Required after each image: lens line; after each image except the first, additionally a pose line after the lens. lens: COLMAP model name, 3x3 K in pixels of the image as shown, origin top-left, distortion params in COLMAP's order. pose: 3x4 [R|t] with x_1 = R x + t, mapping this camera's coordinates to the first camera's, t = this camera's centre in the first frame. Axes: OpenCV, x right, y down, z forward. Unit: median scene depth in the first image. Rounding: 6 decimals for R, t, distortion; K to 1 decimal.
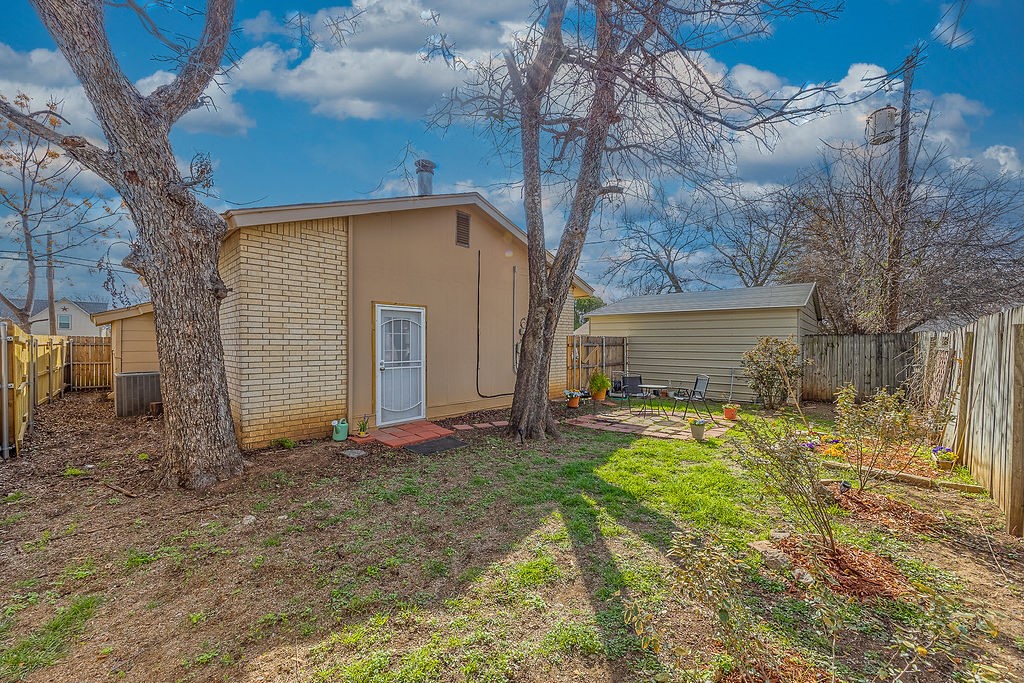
lens RADIAL K [[403.7, 0, 511.4], [0, 403.7, 339.1], [0, 0, 1]] dist [-0.002170, -0.000706]
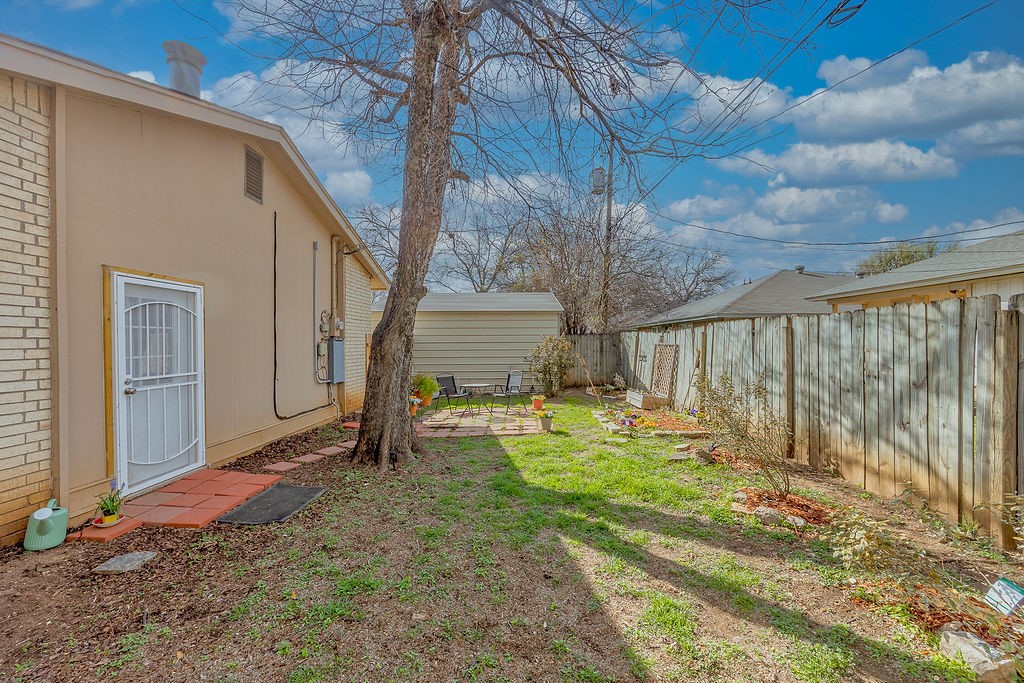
lens RADIAL K [[403.7, 0, 515.3], [0, 403.7, 341.7], [0, 0, 1]] dist [-0.002170, -0.000706]
pose [[0.743898, -0.006960, 0.668257, -0.315833], [0.002224, 0.999966, 0.007939, 0.003476], [-0.668290, -0.004419, 0.743888, 0.261195]]
